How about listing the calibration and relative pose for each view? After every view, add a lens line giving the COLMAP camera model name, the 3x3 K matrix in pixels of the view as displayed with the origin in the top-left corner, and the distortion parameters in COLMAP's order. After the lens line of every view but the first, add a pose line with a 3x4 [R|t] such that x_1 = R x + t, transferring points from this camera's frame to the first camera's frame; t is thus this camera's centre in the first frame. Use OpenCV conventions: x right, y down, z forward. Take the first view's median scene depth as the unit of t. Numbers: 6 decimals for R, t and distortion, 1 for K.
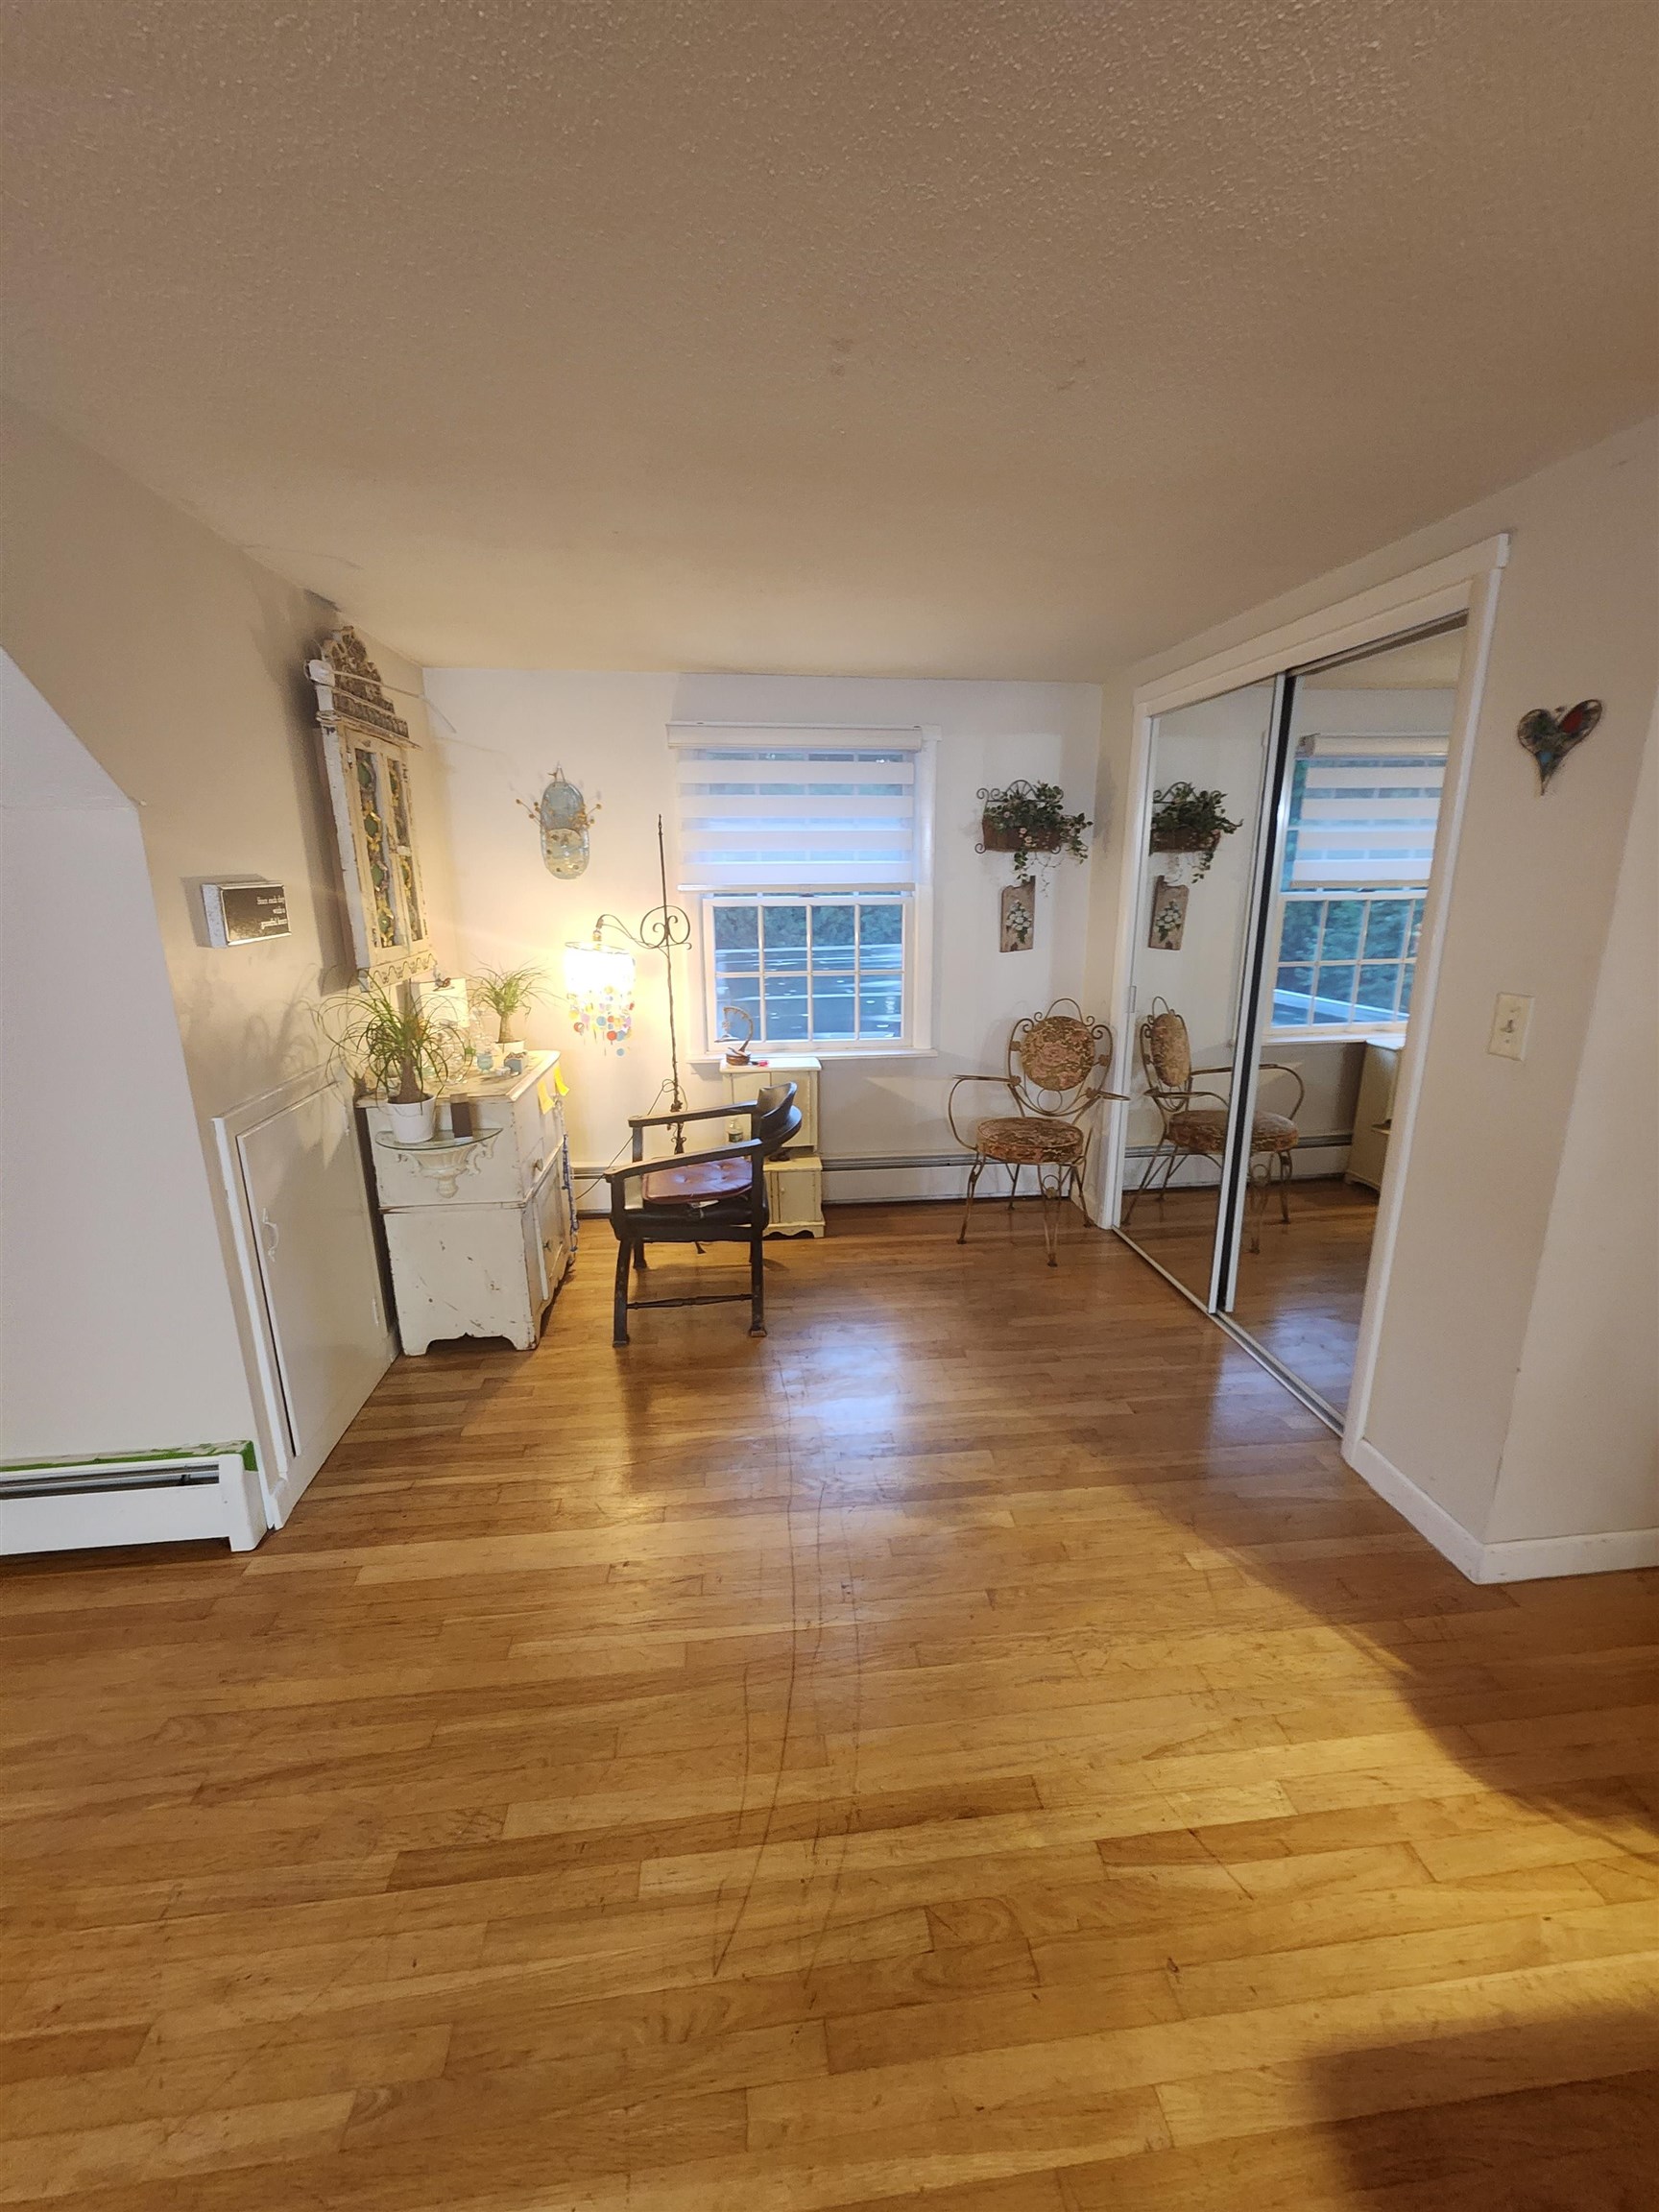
lens RADIAL K [[924.3, 0, 825.3], [0, 924.3, 1112.5], [0, 0, 1]] dist [-0.000933, 0.000213]
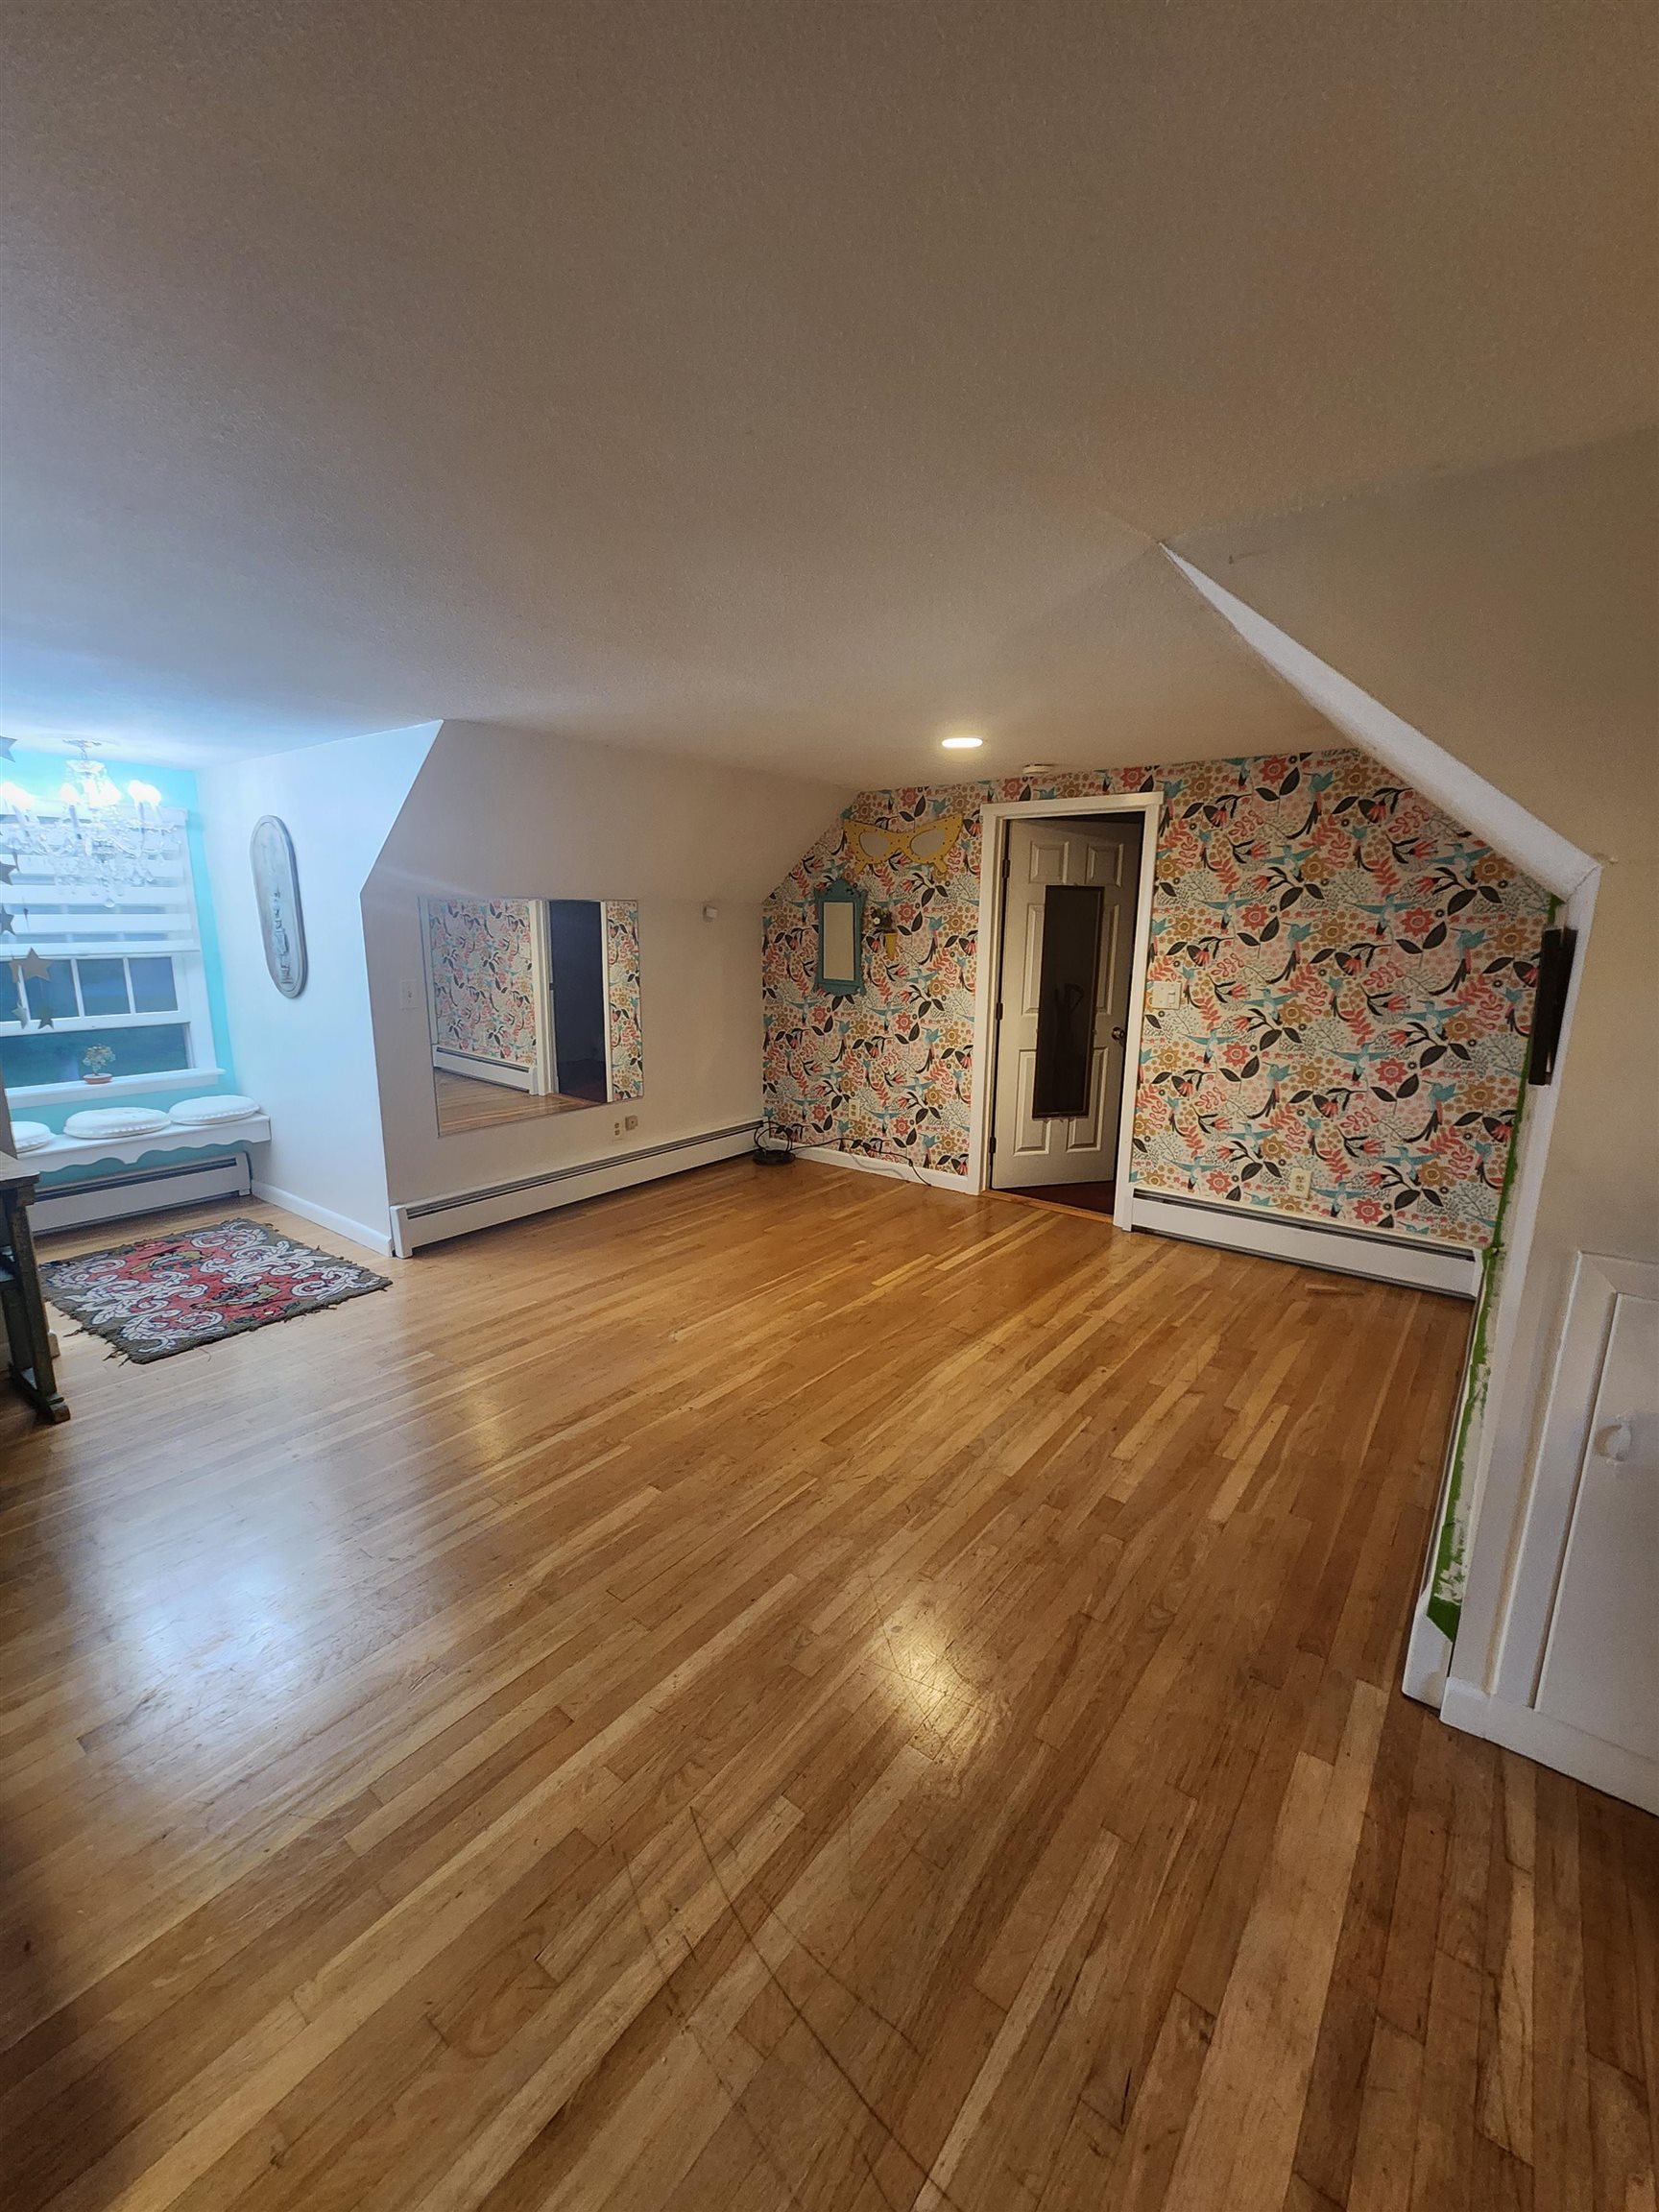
lens RADIAL K [[924.3, 0, 828.3], [0, 924.3, 1113.5], [0, 0, 1]] dist [-0.000933, 0.000213]
pose [[-0.702623, 0.143806, -0.696880, 0.422517], [-0.184980, 0.908779, 0.374037, -0.363446], [0.687098, 0.391716, -0.611927, 1.330471]]
